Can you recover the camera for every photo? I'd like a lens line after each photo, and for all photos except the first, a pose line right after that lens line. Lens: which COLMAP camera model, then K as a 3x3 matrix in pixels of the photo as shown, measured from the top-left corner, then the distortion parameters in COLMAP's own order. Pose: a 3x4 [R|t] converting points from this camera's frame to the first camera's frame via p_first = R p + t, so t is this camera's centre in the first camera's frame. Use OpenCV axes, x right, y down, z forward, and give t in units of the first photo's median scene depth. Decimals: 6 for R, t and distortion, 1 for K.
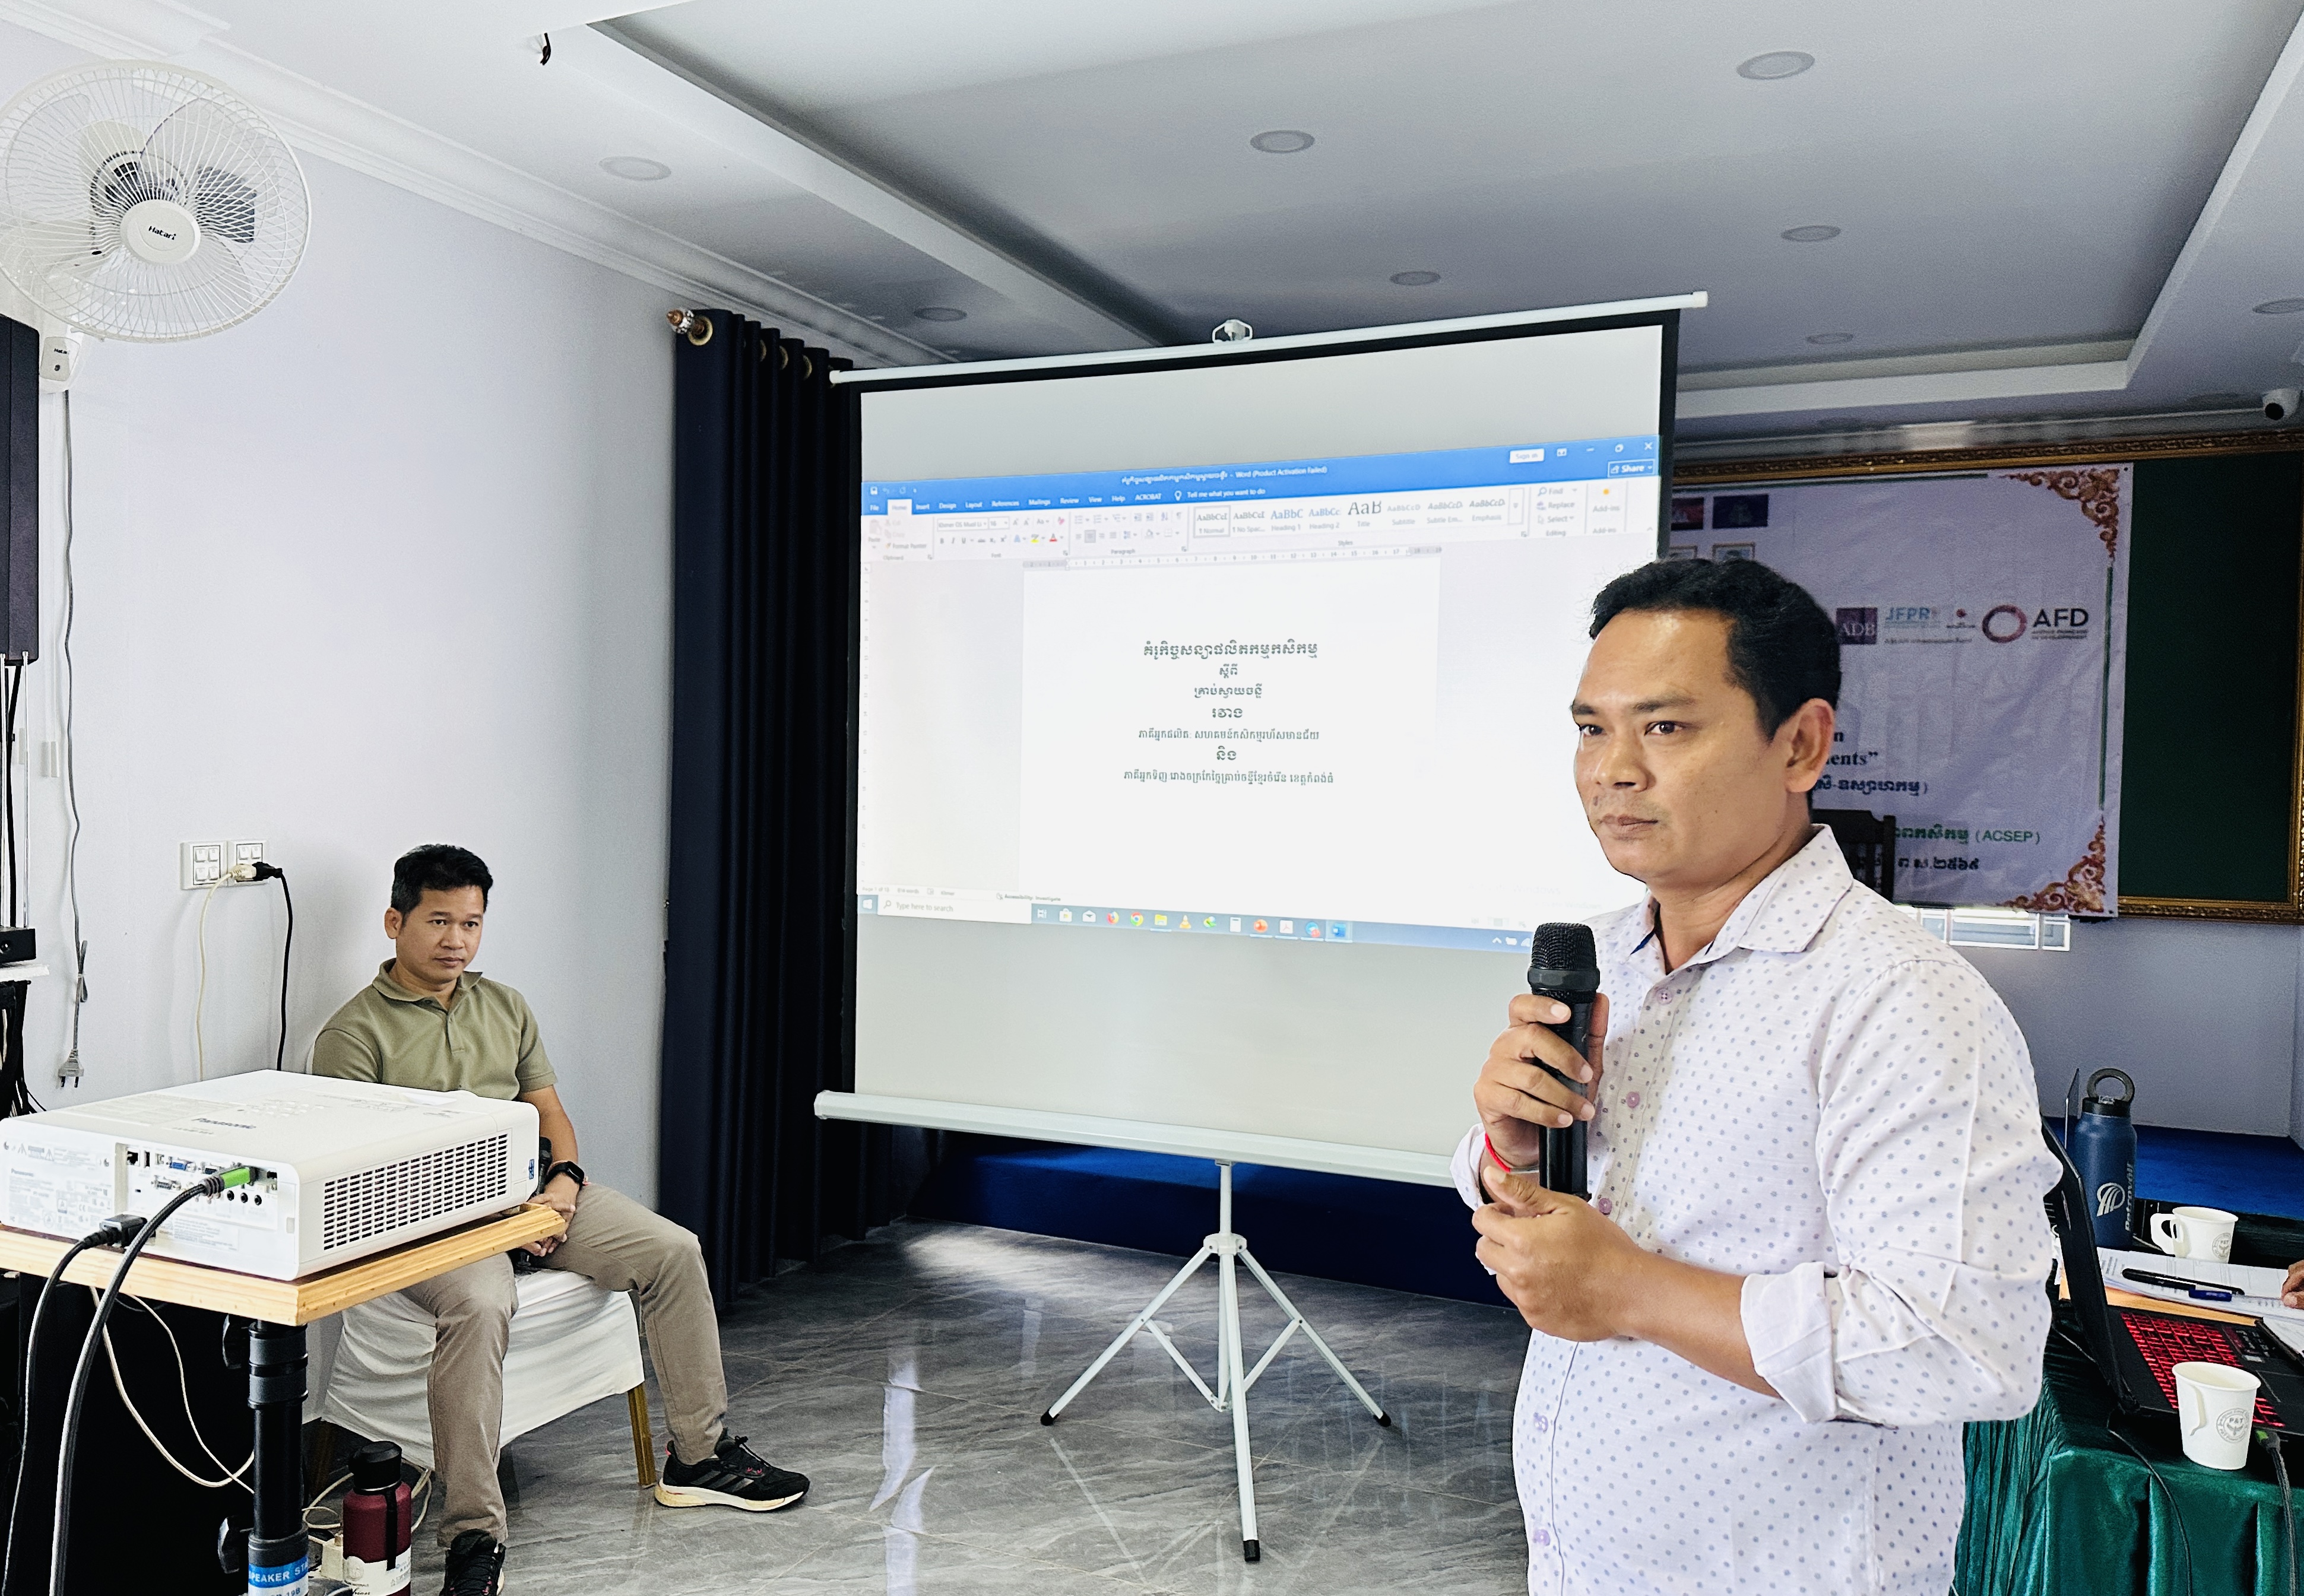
lens RADIAL K [[1667.2, 0, 1169.0], [0, 1667.2, 804.2], [0, 0, 1]] dist [0.051430, -0.077818]
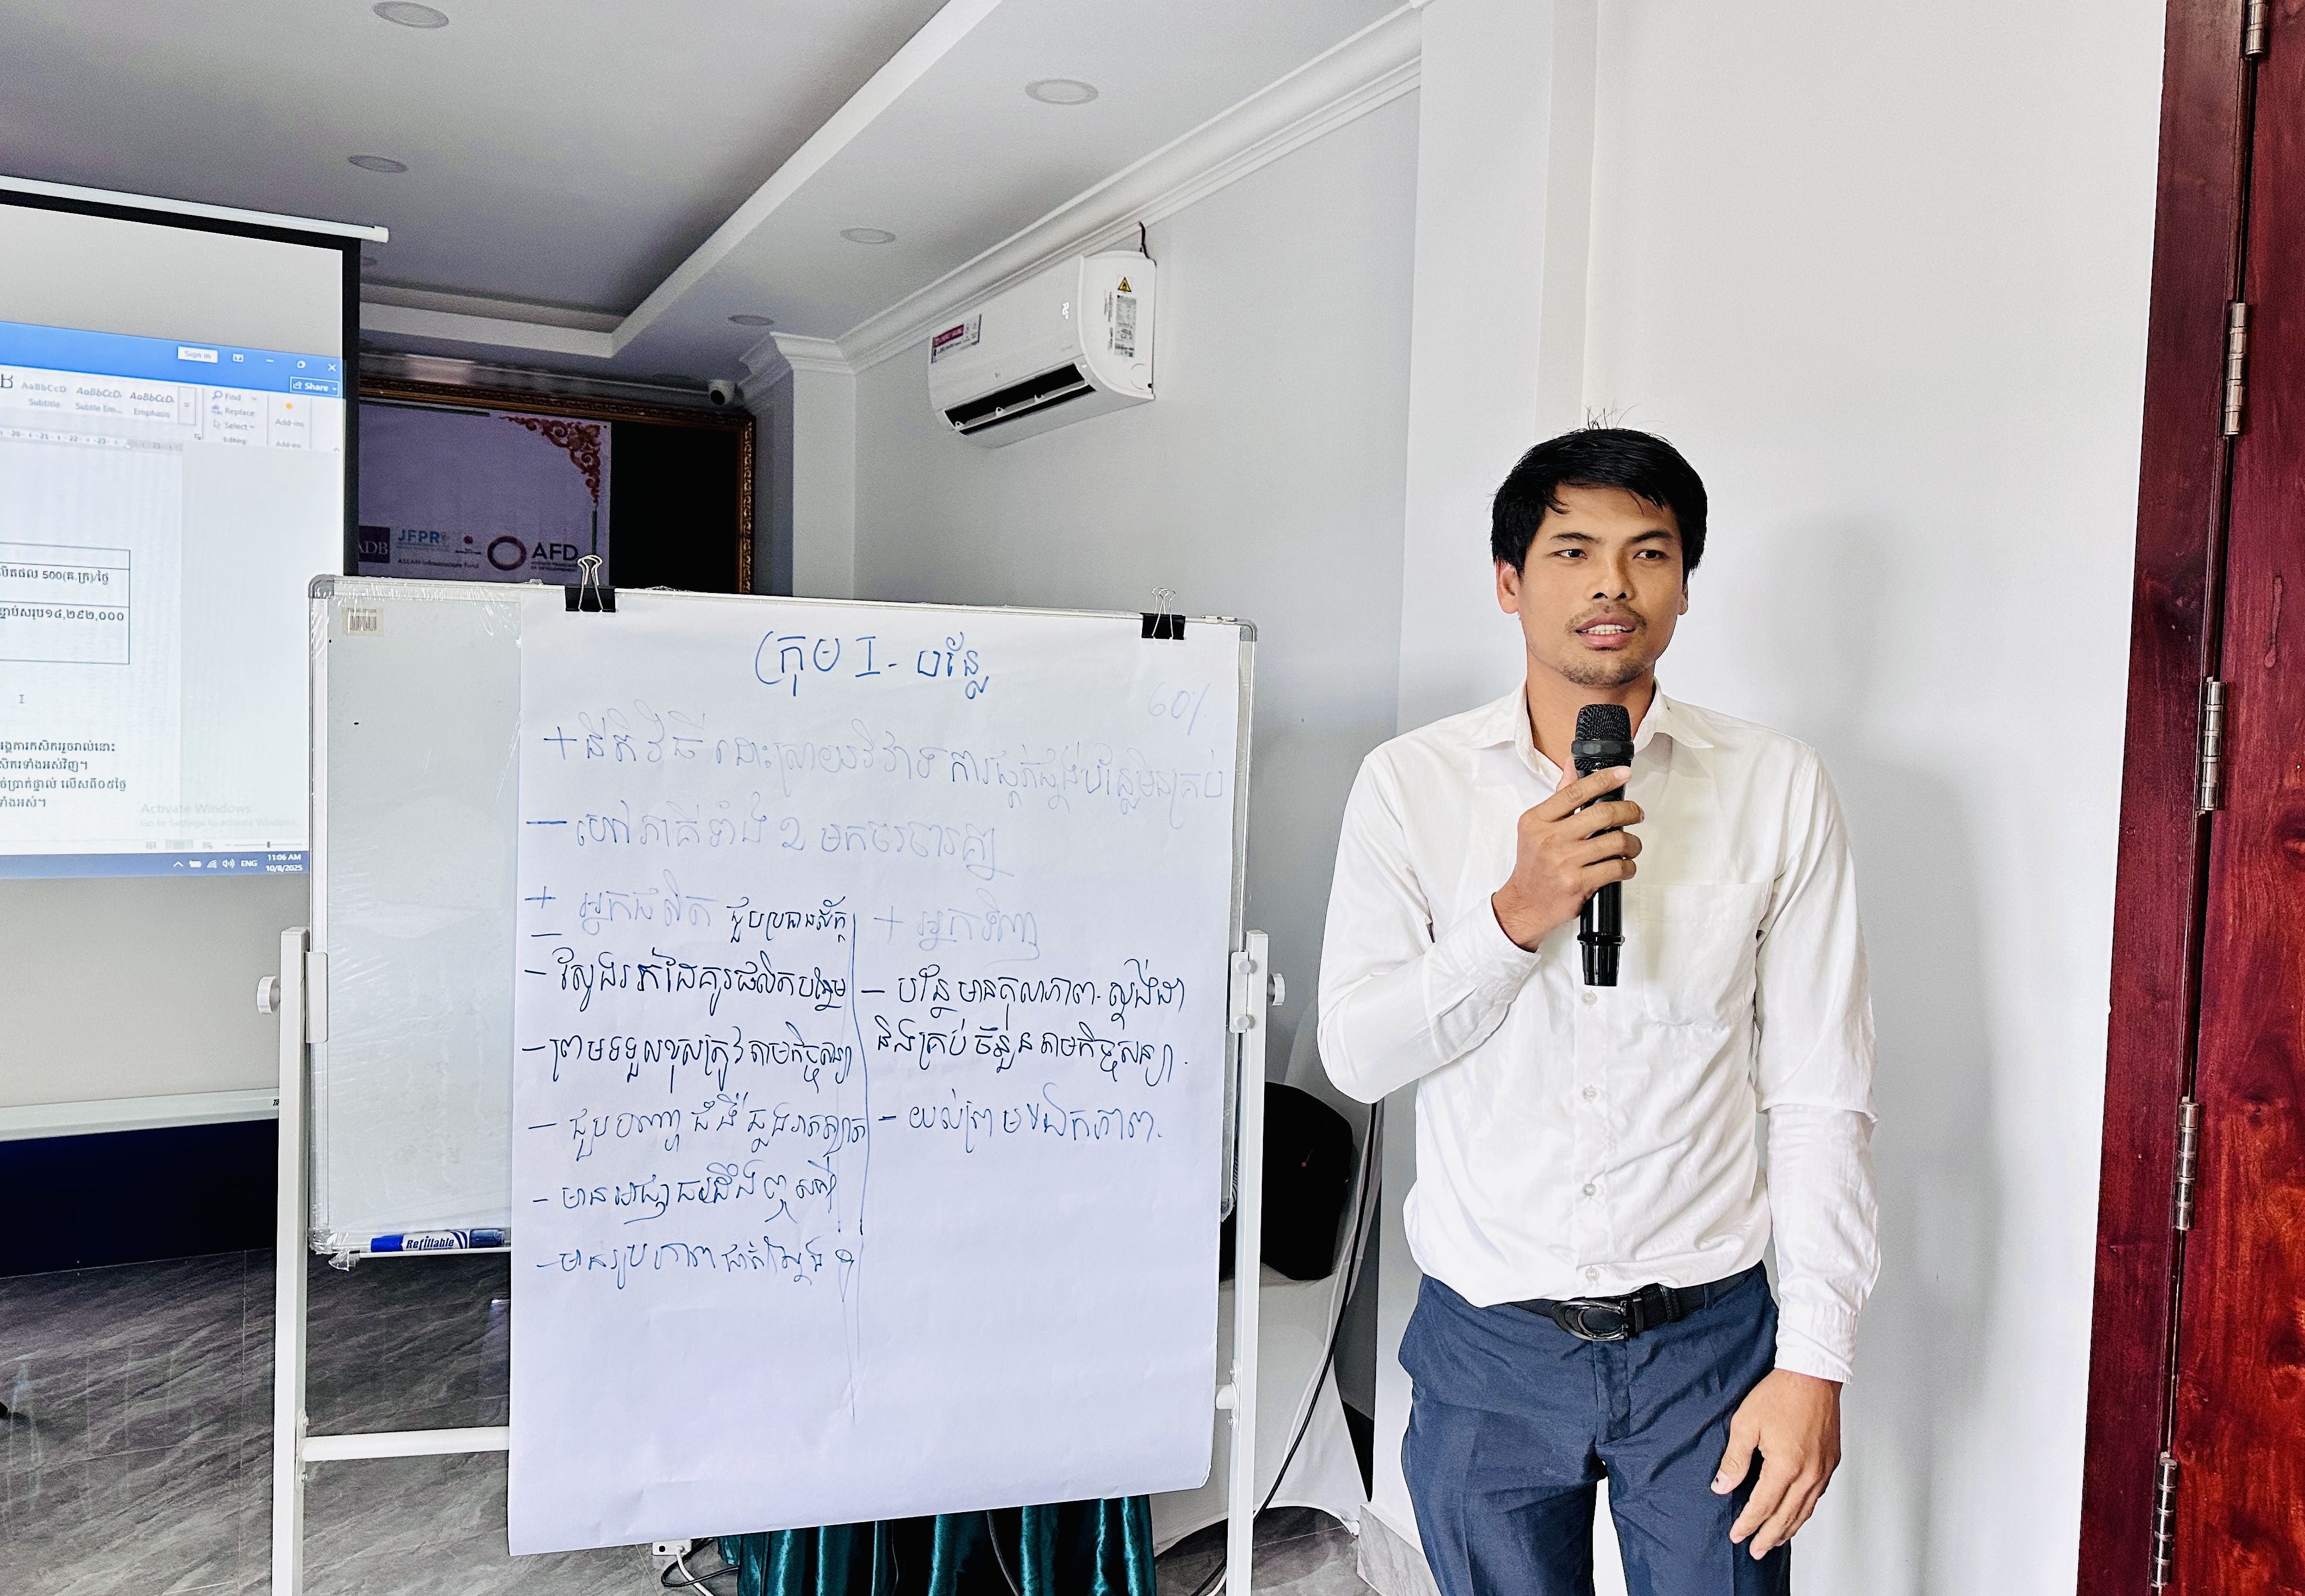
lens RADIAL K [[1667.9, 0, 1169.5], [0, 1667.9, 804.2], [0, 0, 1]] dist [0.051430, -0.077818]
pose [[0.612168, -0.042546, 0.789582, -0.186016], [0.001071, 0.998595, 0.052978, -0.001930], [-0.790727, -0.031586, 0.611354, -0.029496]]
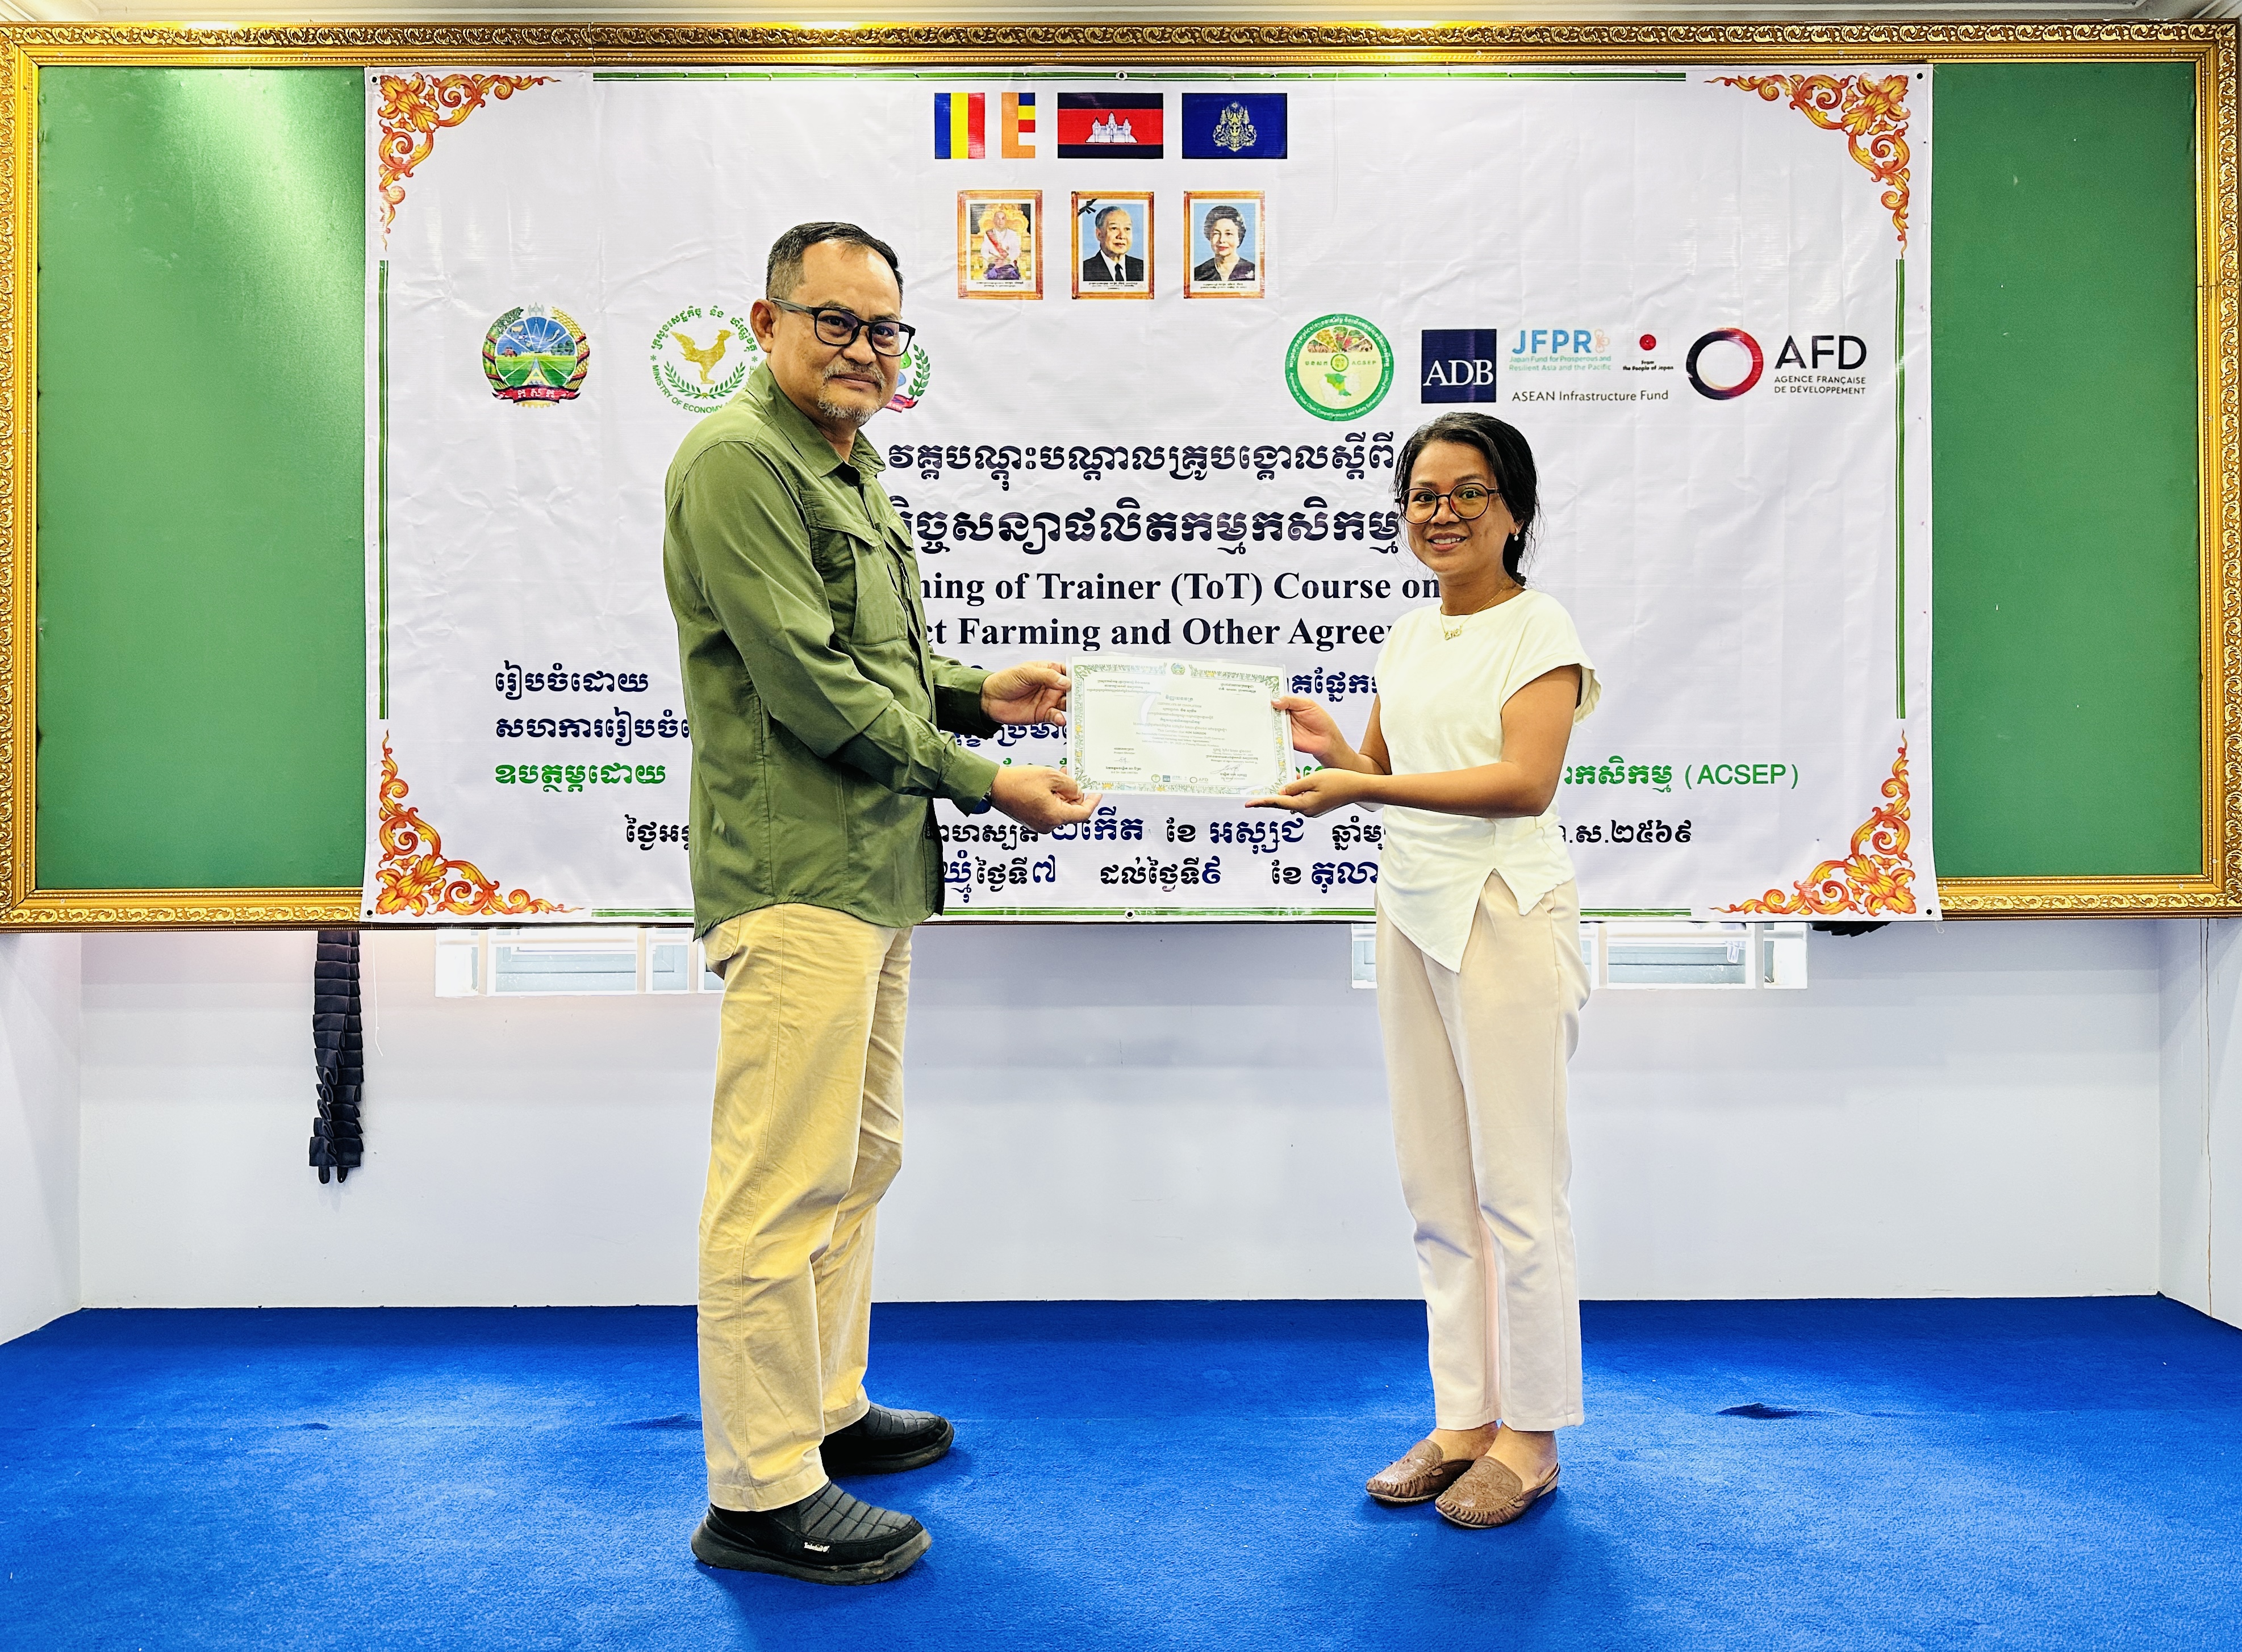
lens RADIAL K [[1531.5, 0, 1148.4], [0, 1531.5, 815.6], [0, 0, 1]] dist [0.131813, -0.198512]
pose [[0.910708, -0.016264, 0.412730, 0.227090], [0.030899, 0.999107, -0.028809, 0.066861], [-0.411893, 0.038990, 0.910398, 1.074836]]
